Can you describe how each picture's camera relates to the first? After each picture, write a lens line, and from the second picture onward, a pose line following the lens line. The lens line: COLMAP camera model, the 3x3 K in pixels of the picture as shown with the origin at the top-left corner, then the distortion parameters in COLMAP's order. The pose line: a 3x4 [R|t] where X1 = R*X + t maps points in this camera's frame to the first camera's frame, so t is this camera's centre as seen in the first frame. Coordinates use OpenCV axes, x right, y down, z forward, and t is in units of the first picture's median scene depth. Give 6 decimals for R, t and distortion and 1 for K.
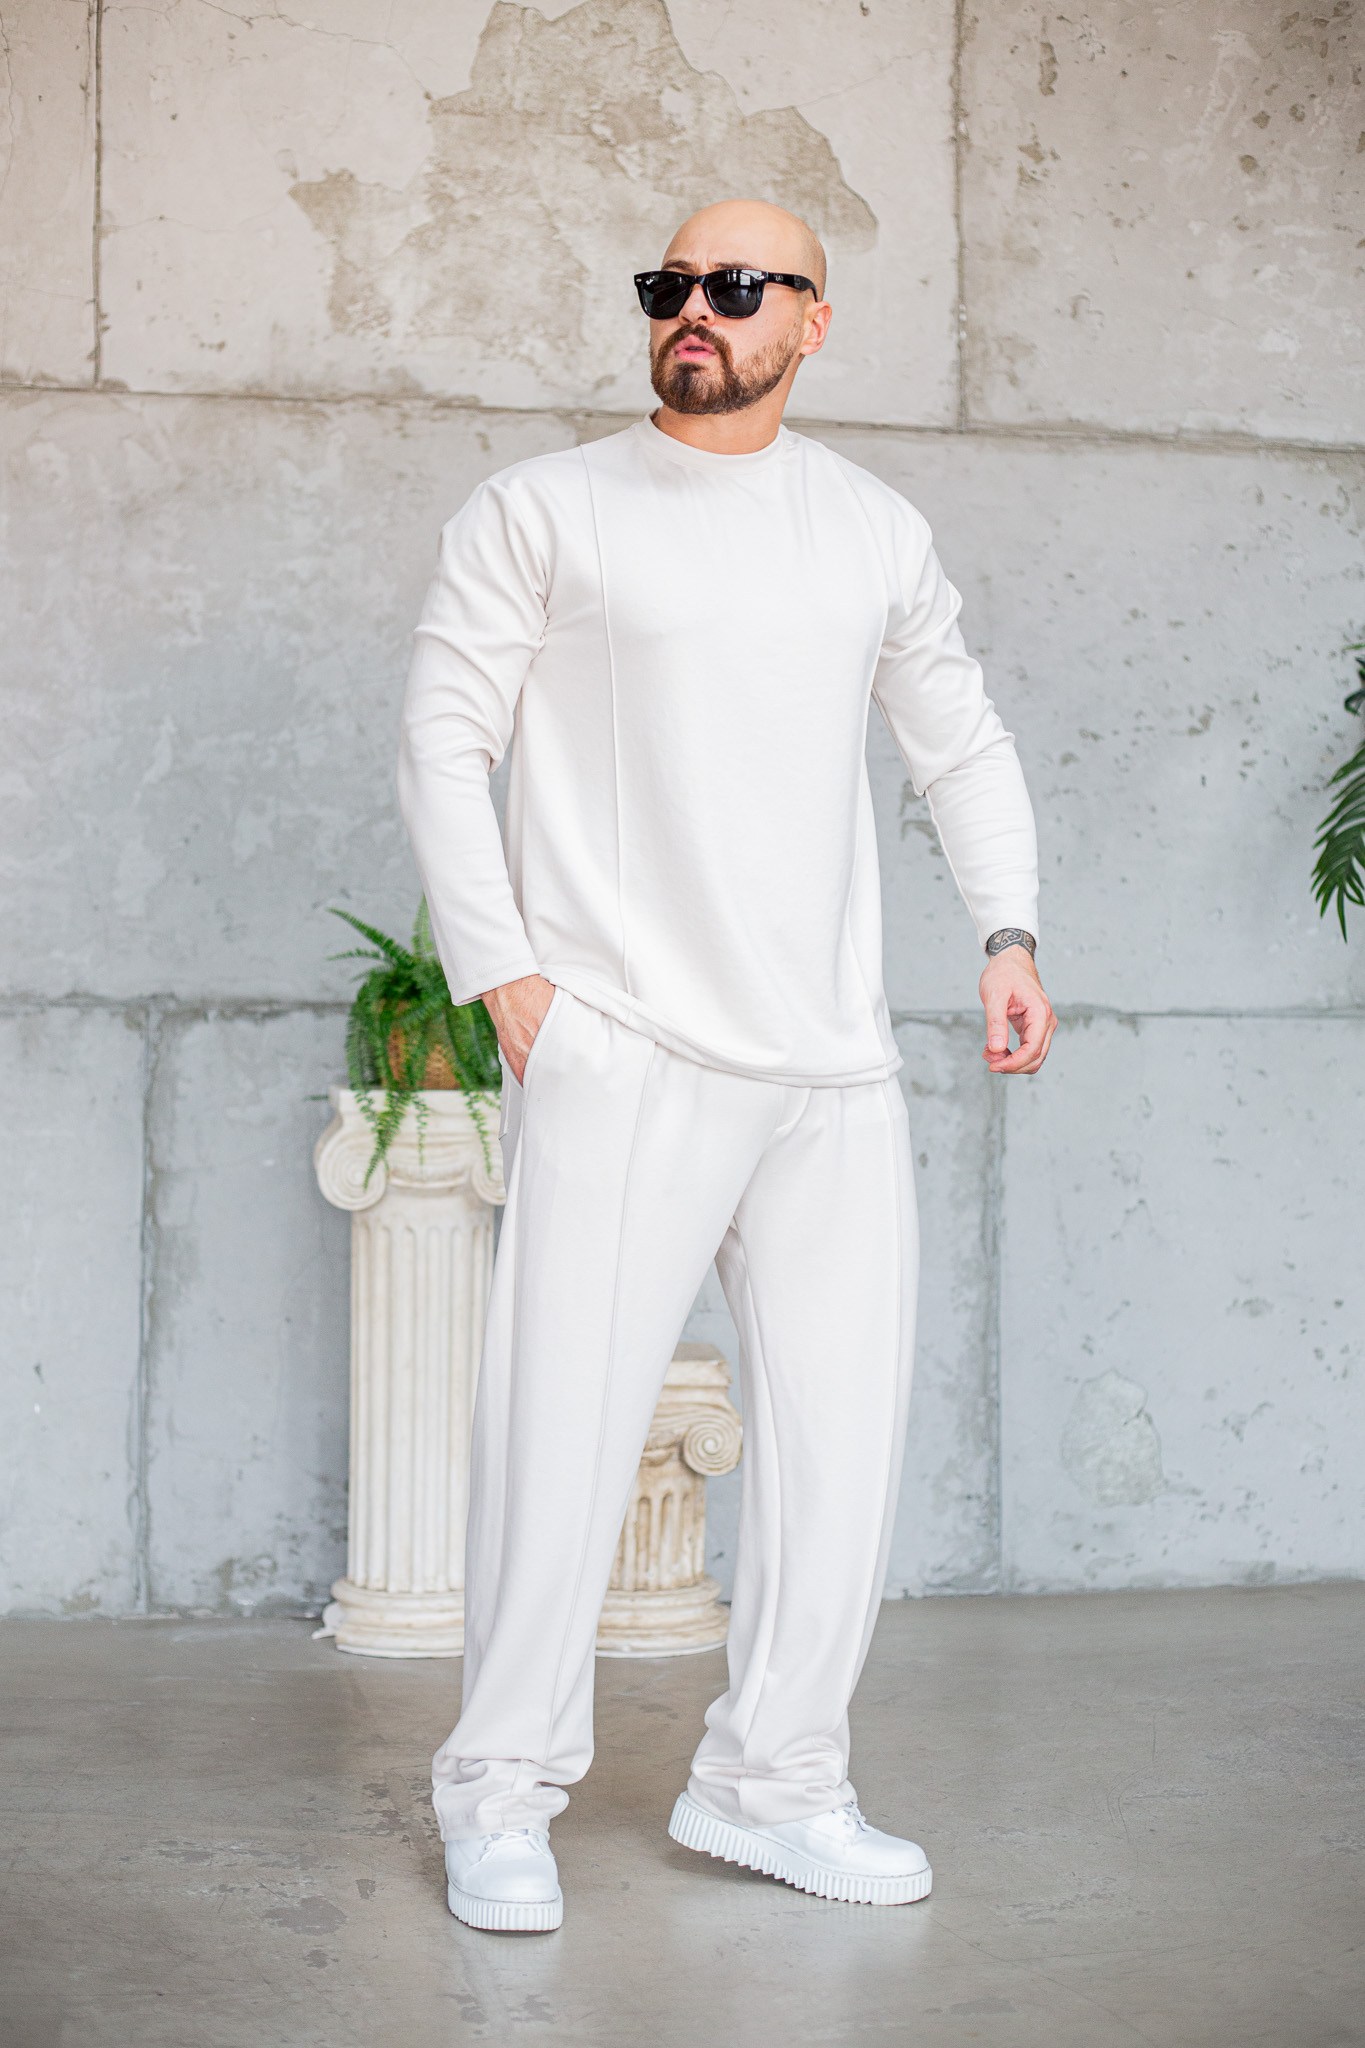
lens RADIAL K [[2971.8, 0, 682.5], [0, 2971.8, 1024.0], [0, 0, 1]] dist [-0.104368, -0.077102]
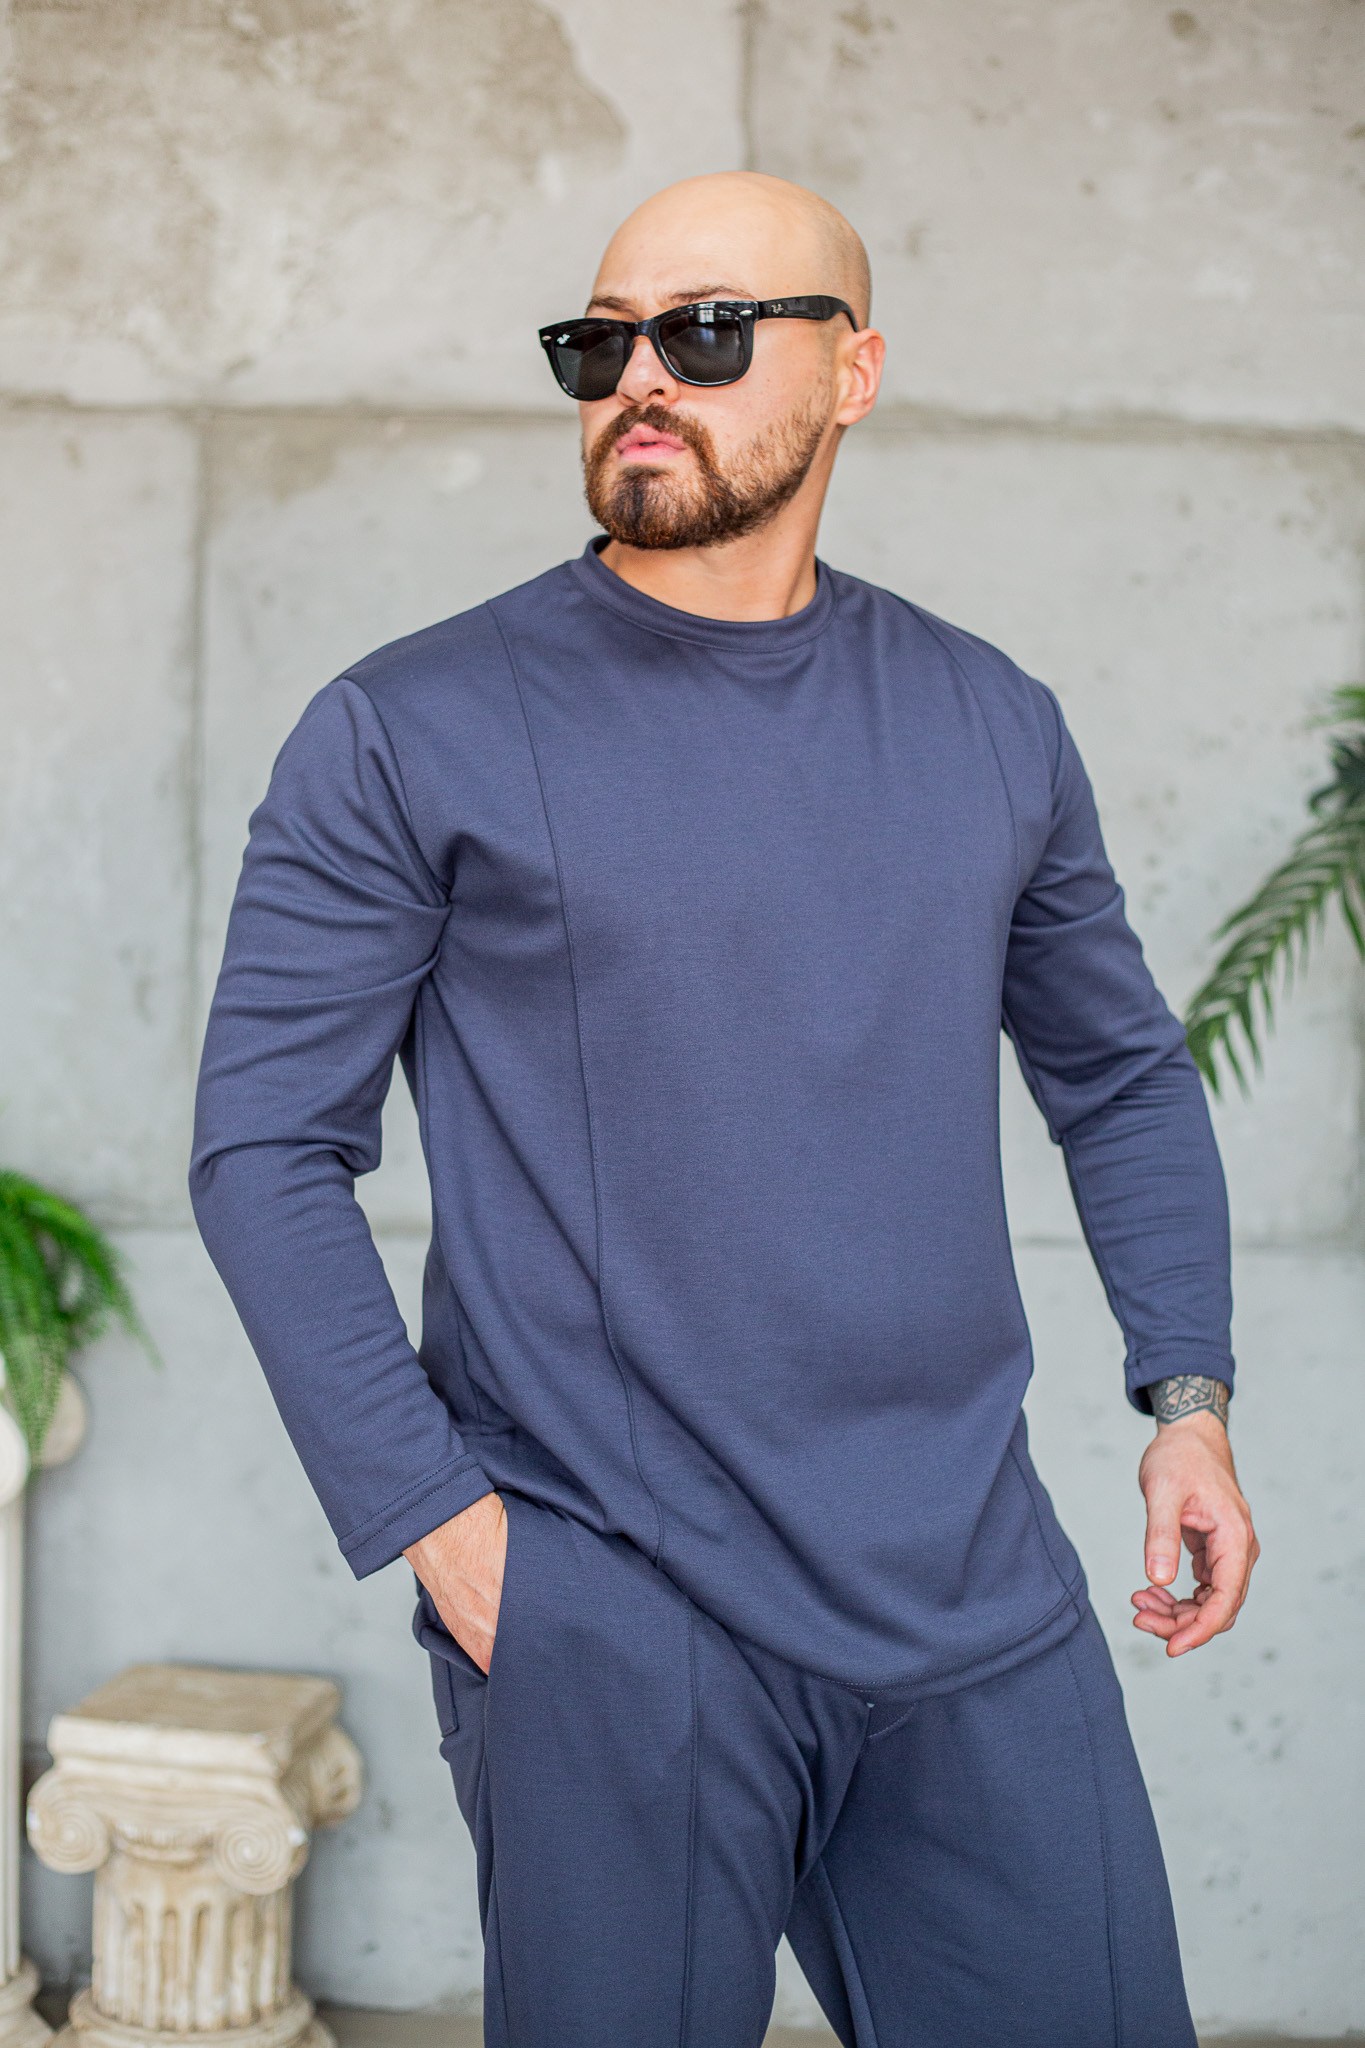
lens RADIAL K [[2971.8, 0, 682.5], [0, 2971.8, 1024.0], [0, 0, 1]] dist [-0.104368, -0.077102]
pose [[0.976465, 0.029205, -0.213689, 0.231148], [-0.021508, 0.999036, 0.038259, -0.080160], [0.214600, -0.032762, 0.976152, 0.288544]]
